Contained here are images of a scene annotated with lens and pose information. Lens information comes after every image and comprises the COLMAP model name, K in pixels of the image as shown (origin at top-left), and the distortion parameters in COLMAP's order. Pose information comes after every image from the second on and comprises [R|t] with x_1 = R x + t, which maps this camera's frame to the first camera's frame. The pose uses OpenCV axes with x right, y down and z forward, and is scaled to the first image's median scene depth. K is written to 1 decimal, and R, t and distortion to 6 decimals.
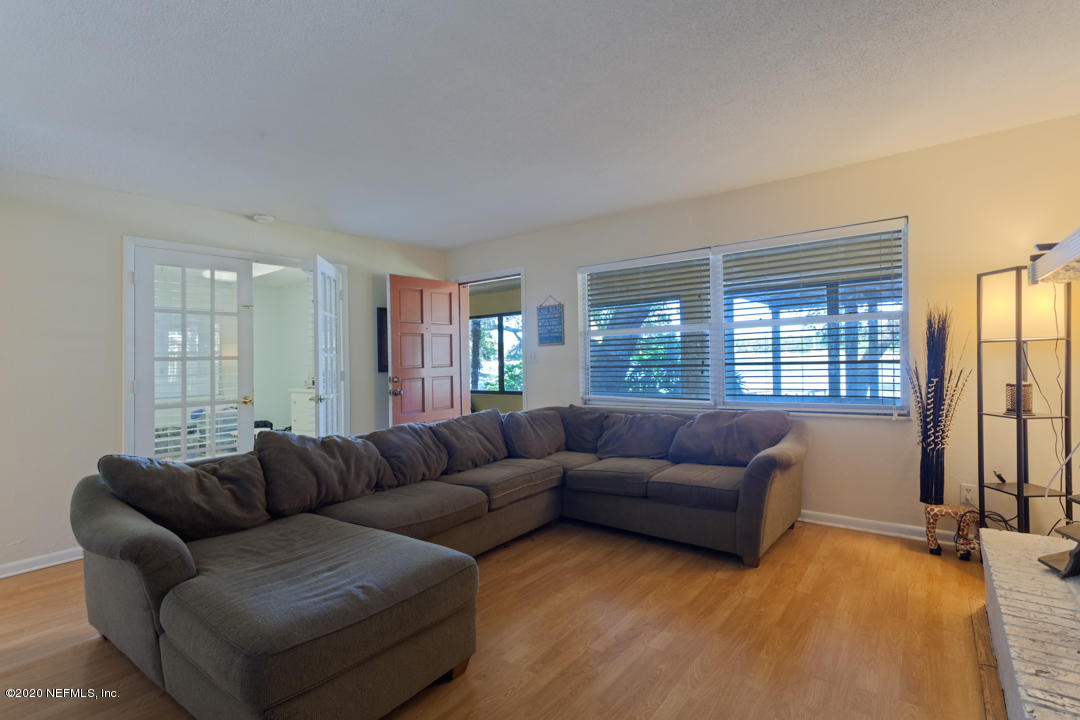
lens RADIAL K [[521.1, 0, 542.1], [0, 521.1, 358.3], [0, 0, 1]] dist [0.005873, 0.000790]
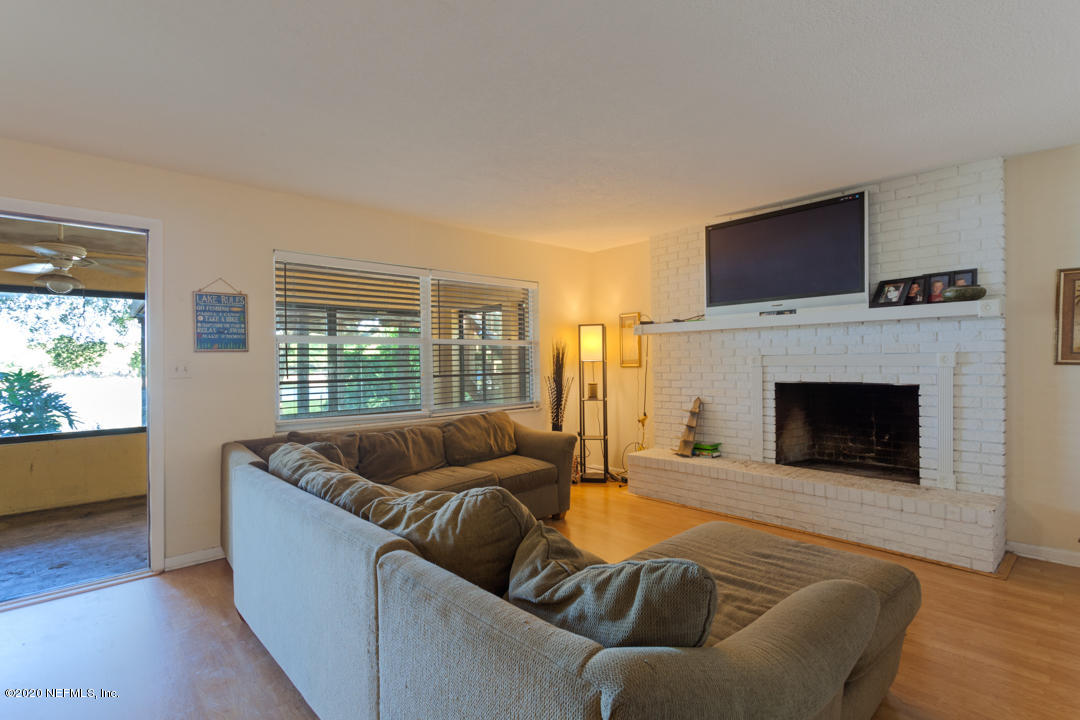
lens RADIAL K [[521.1, 0, 542.0], [0, 521.1, 362.2], [0, 0, 1]] dist [0.005873, 0.000790]
pose [[0.195982, 0.029907, 0.980151, -0.566242], [0.013392, 0.999360, -0.033170, 0.016727], [-0.980516, 0.019627, 0.195456, 0.458240]]
